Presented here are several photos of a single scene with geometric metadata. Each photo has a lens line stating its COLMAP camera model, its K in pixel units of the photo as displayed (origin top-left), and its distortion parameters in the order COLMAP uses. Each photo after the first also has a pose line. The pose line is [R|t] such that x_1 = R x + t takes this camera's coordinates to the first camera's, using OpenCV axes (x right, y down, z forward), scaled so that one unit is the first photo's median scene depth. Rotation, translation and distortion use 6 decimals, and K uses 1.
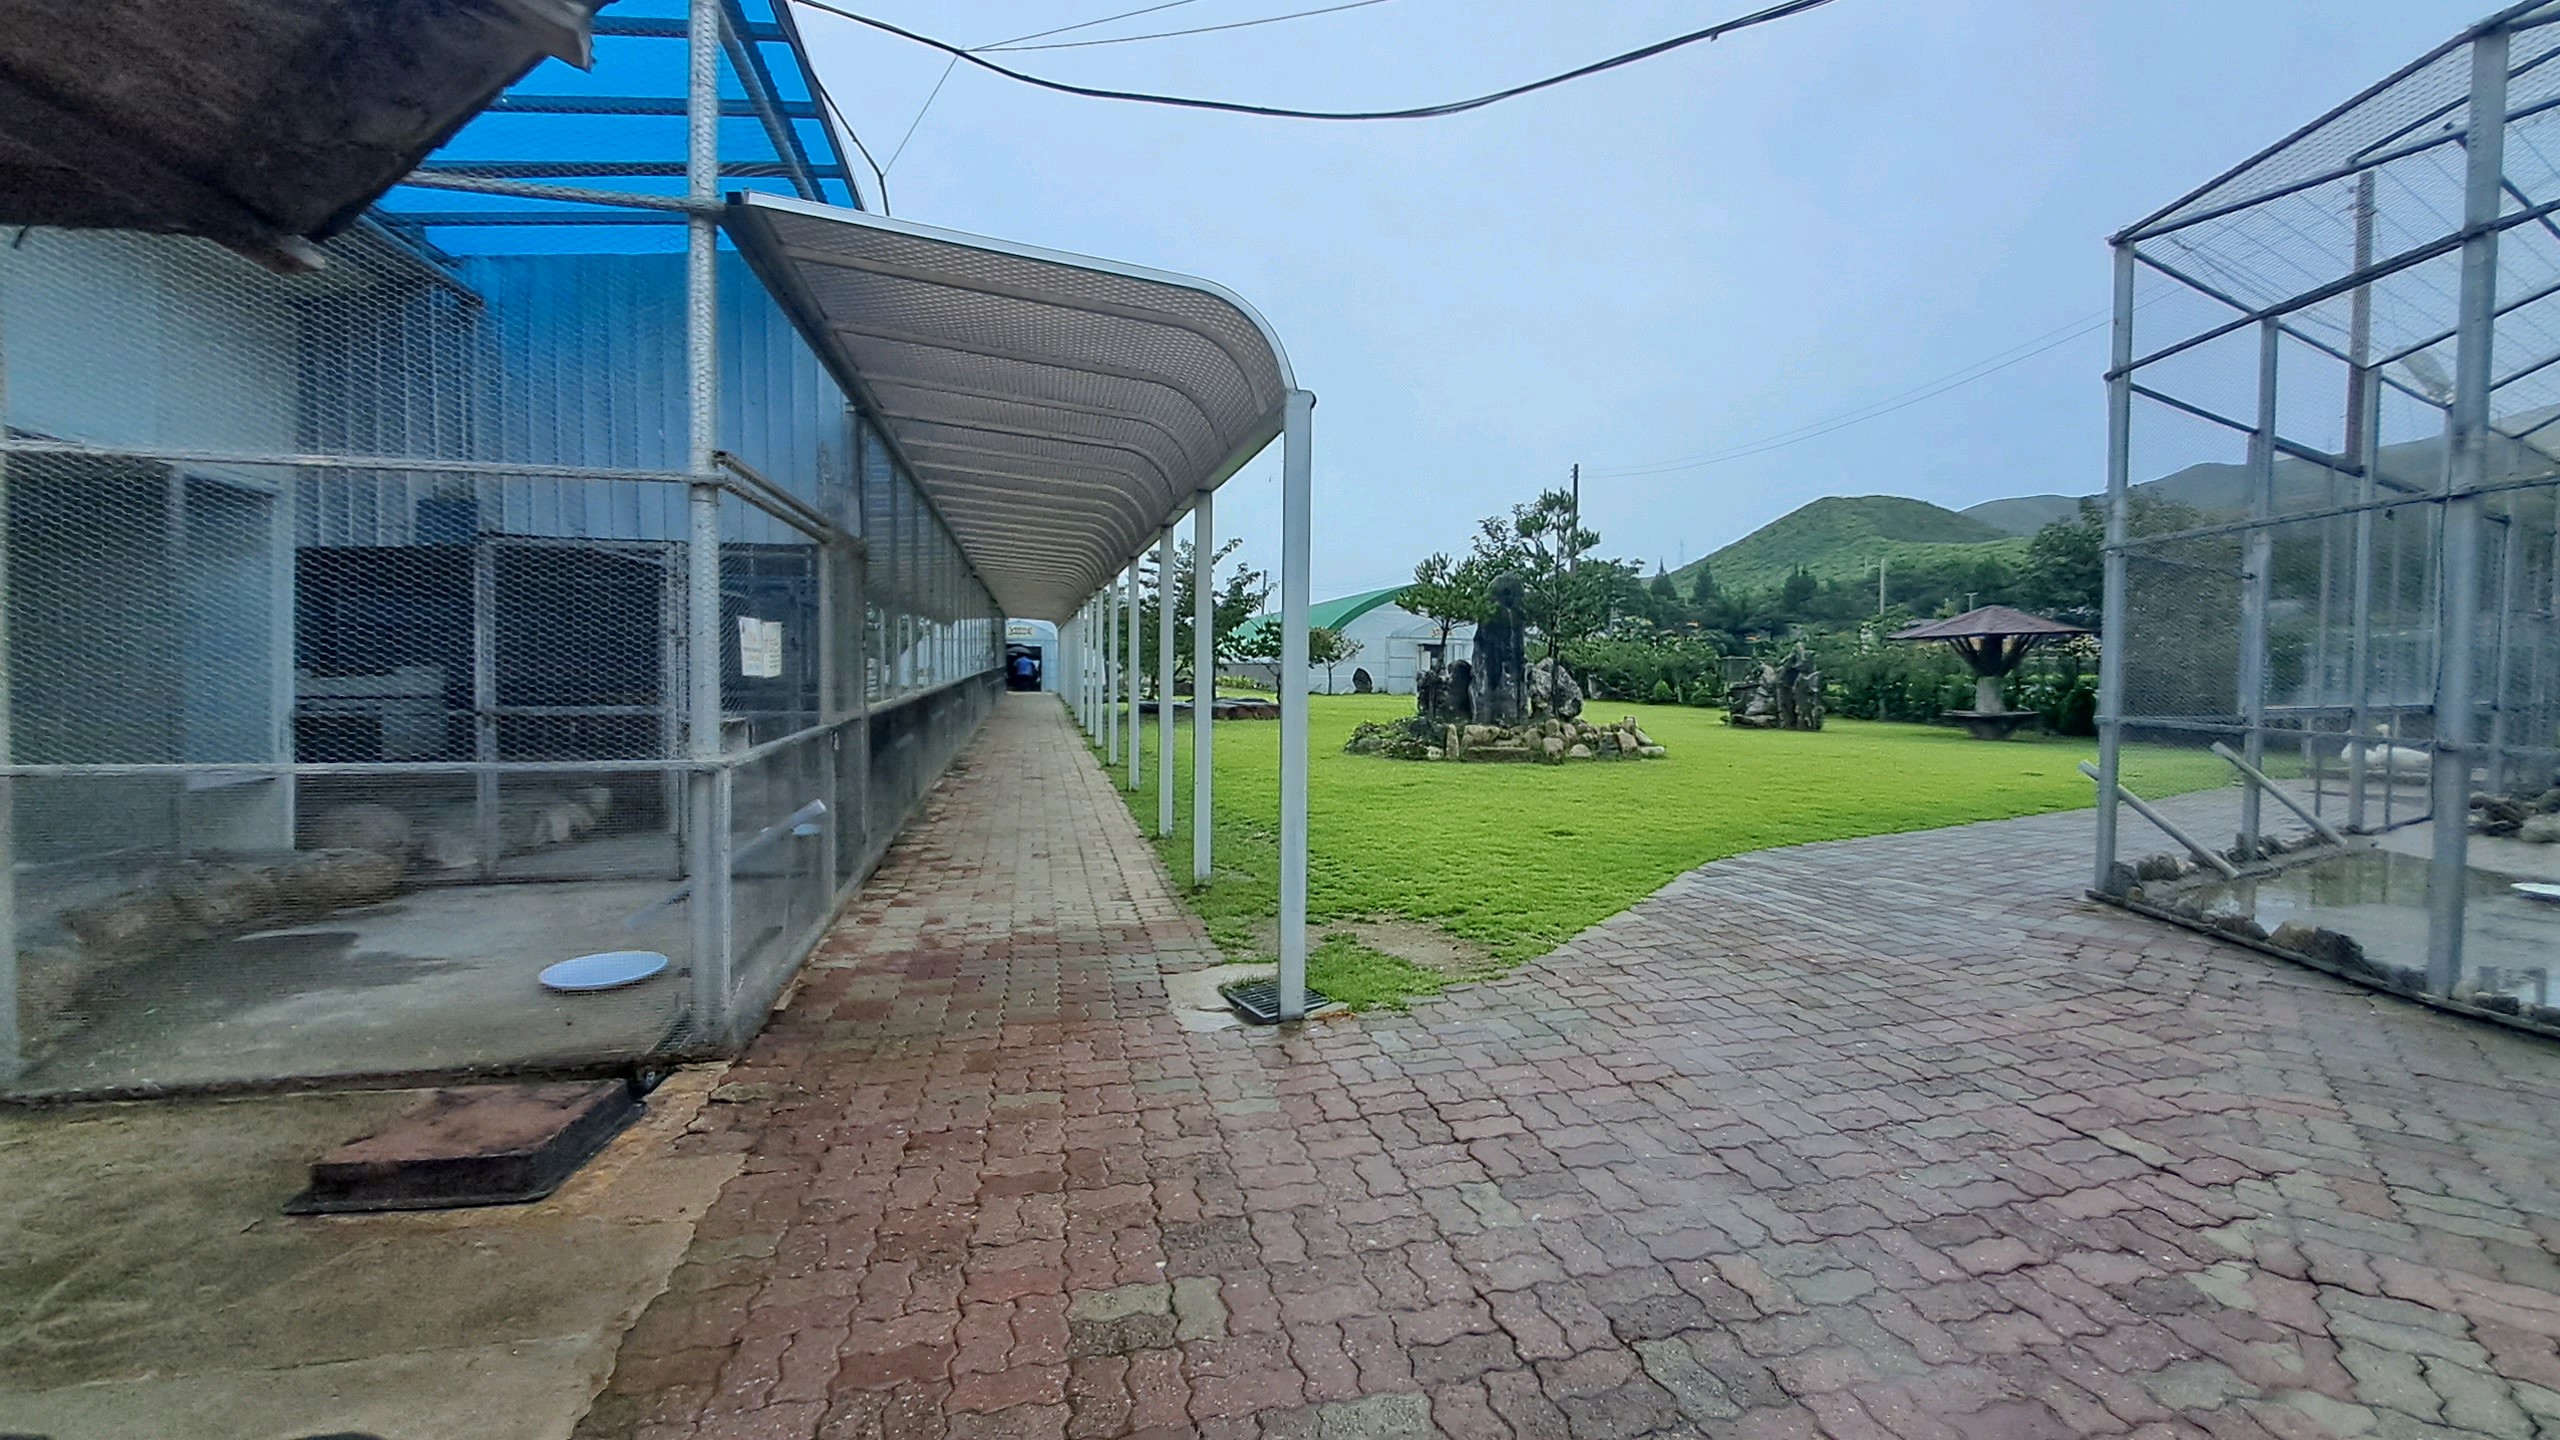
lens RADIAL K [[1031.0, 0, 1279.1], [0, 1031.0, 699.6], [0, 0, 1]] dist [-0.011289, -0.000915]
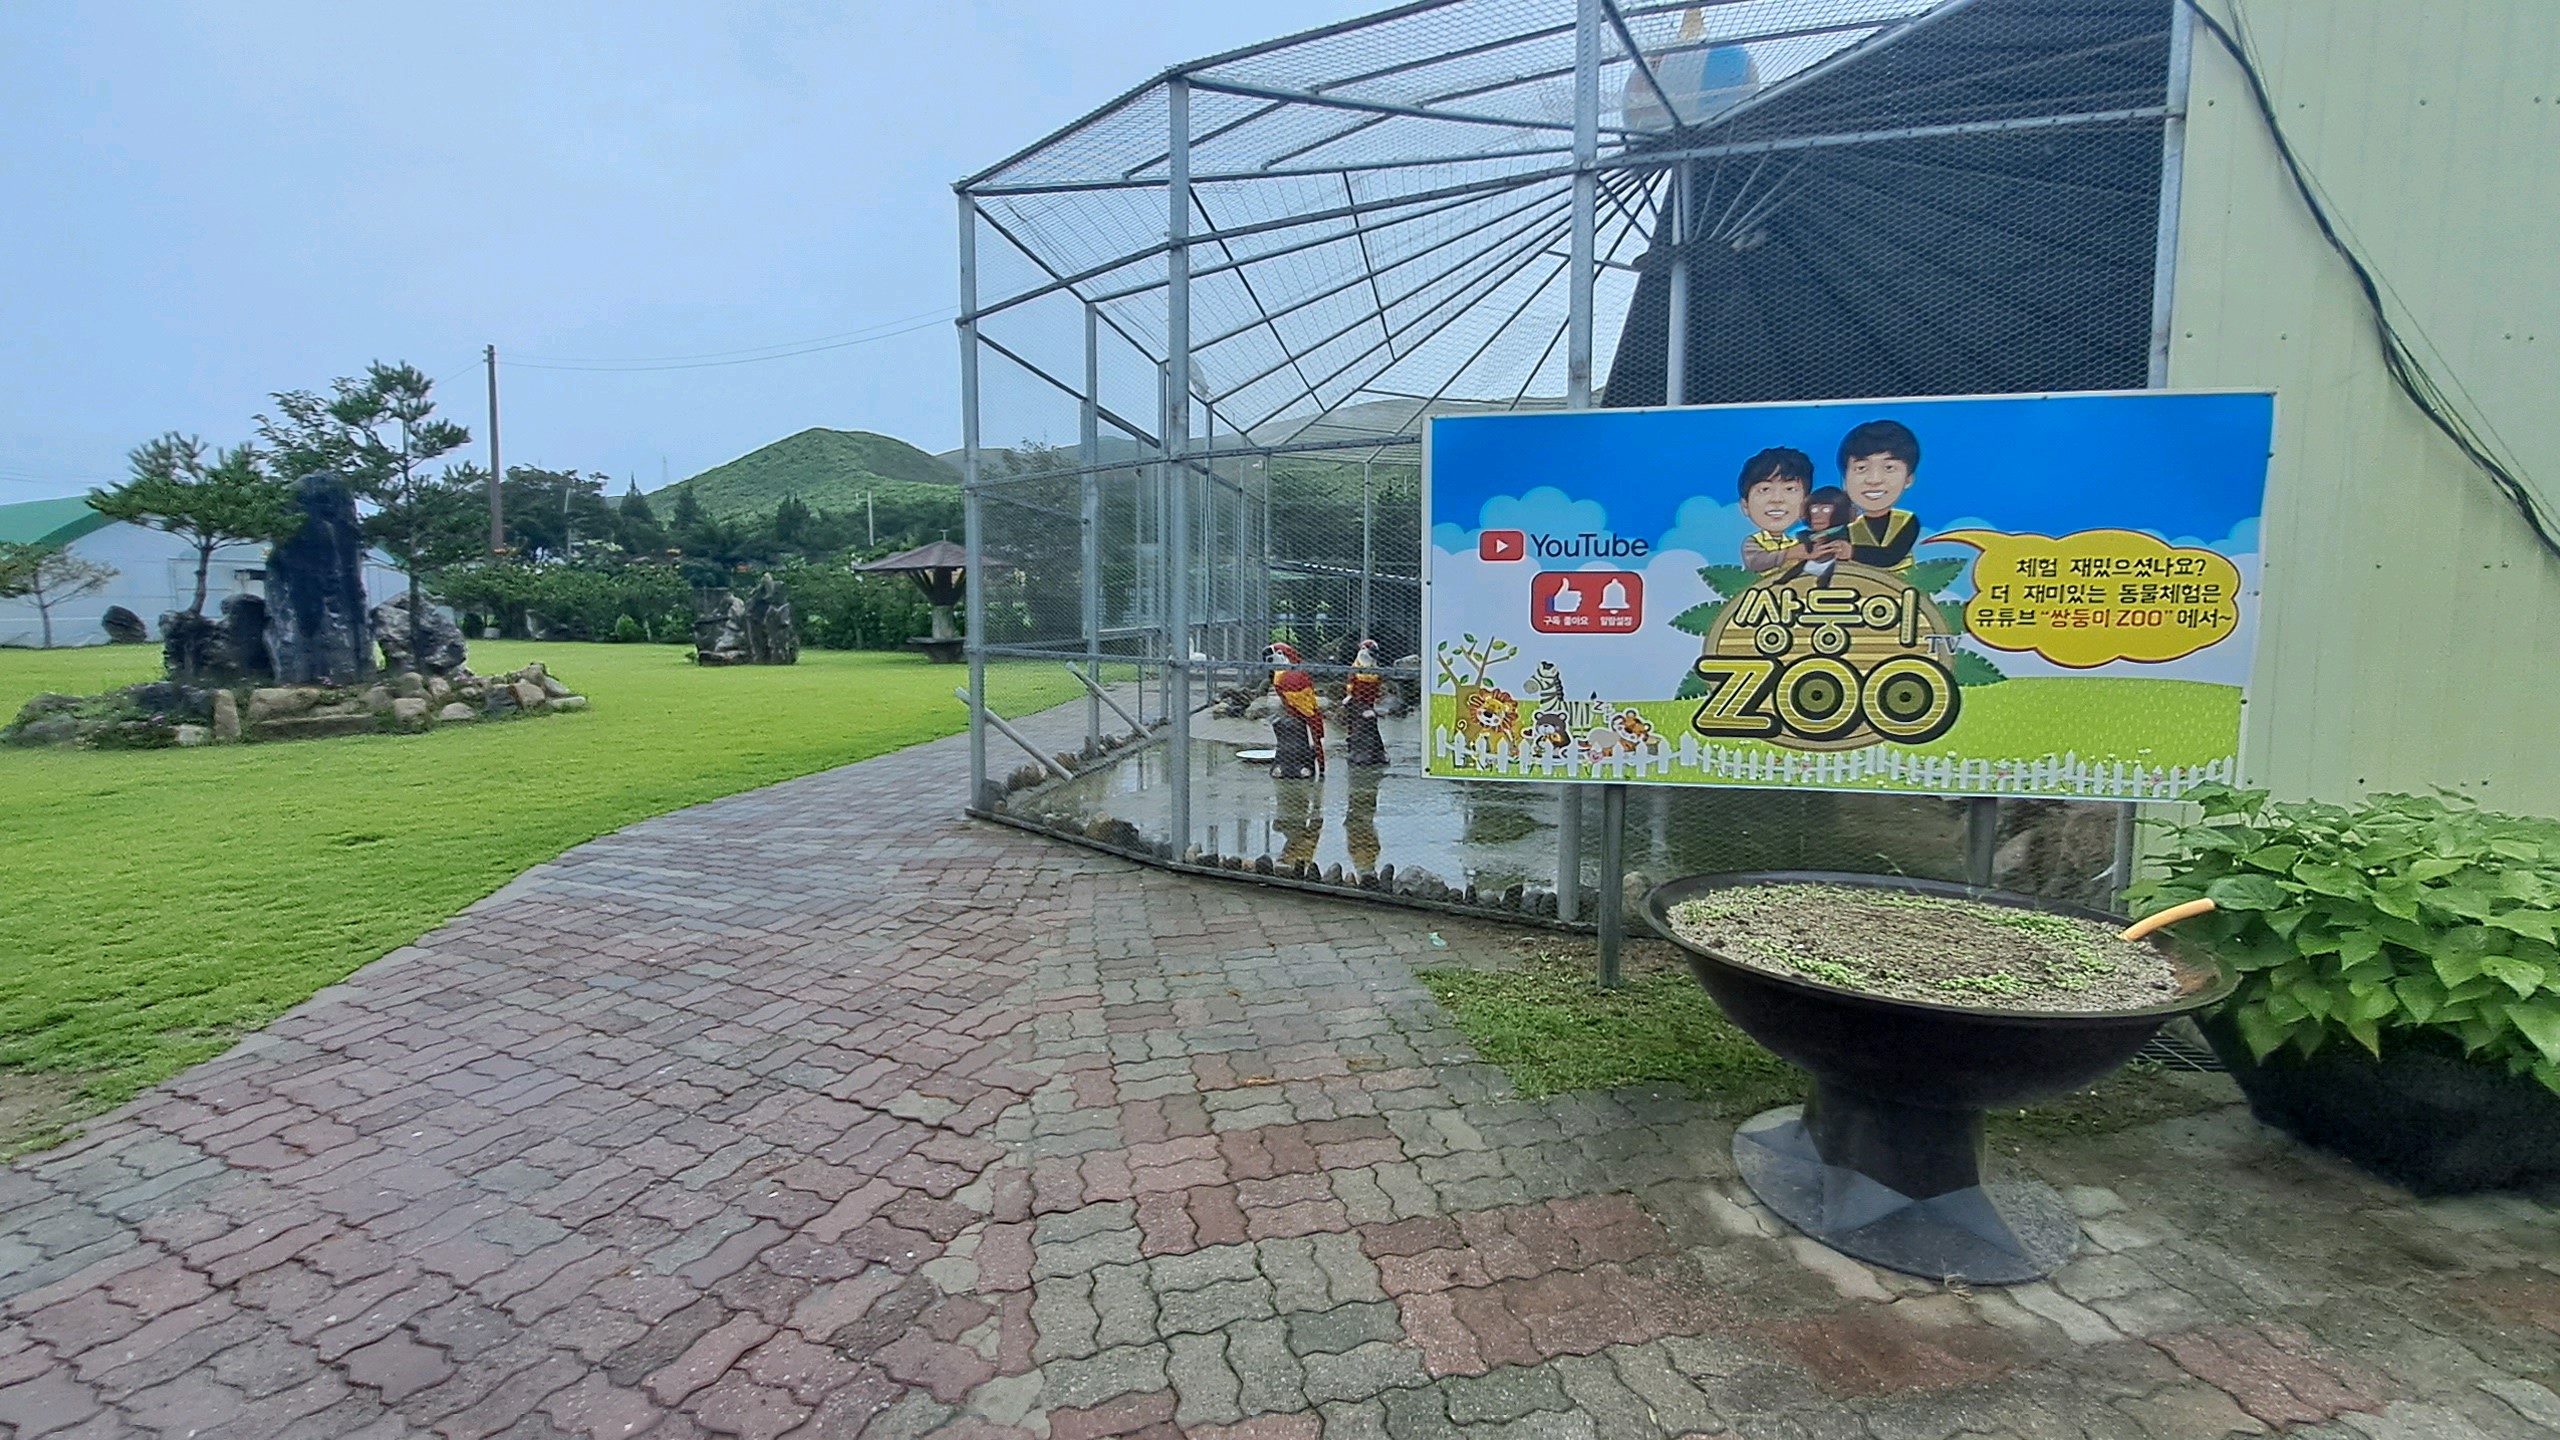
lens RADIAL K [[1031.0, 0, 1277.7], [0, 1031.0, 718.7], [0, 0, 1]] dist [-0.011289, -0.000915]
pose [[0.625675, -0.098231, 0.773874, 0.151968], [0.030888, 0.994382, 0.101248, -0.007057], [-0.779472, -0.039445, 0.625194, 0.065129]]
